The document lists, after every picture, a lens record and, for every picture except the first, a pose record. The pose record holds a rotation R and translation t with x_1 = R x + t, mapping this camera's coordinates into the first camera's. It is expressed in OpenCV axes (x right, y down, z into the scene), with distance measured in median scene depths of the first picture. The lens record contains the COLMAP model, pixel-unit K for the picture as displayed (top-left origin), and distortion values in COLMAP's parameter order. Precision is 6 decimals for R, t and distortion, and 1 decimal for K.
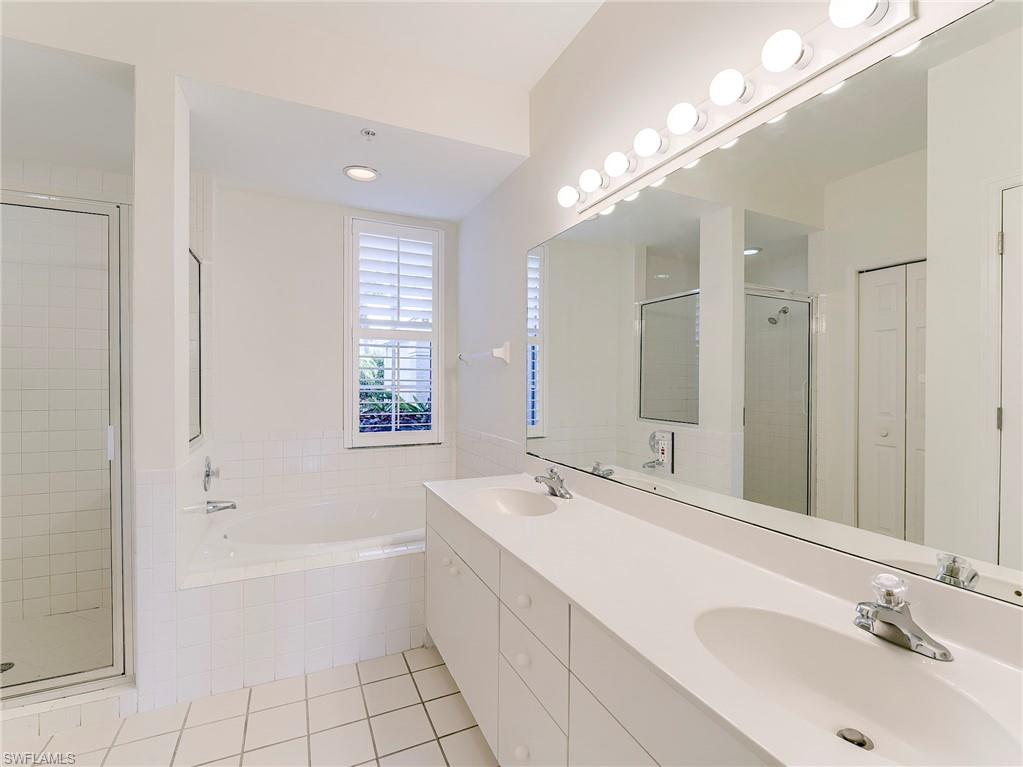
lens RADIAL K [[465.1, 0, 511.3], [0, 465.1, 383.0], [0, 0, 1]] dist [0.003380, -0.007871]
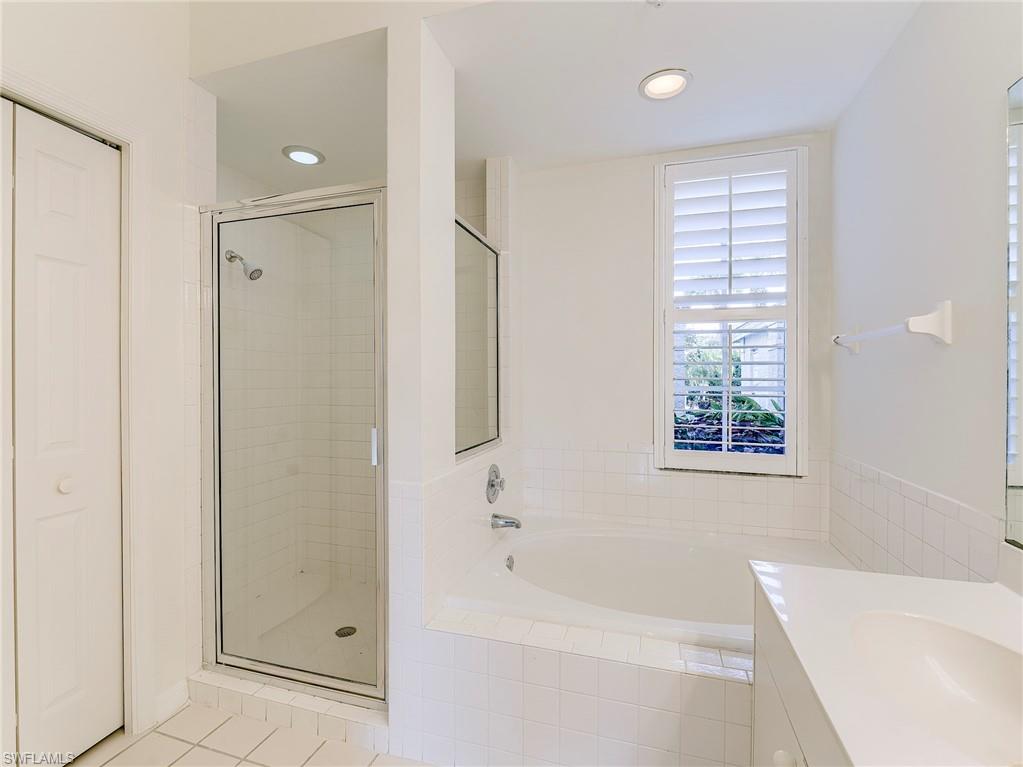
lens RADIAL K [[465.1, 0, 515.4], [0, 465.1, 382.4], [0, 0, 1]] dist [0.003380, -0.007871]
pose [[0.742984, 0.000131, -0.669309, -0.015530], [-0.001596, 0.999997, -0.001576, 0.000109], [0.669308, 0.002239, 0.742982, 0.269362]]
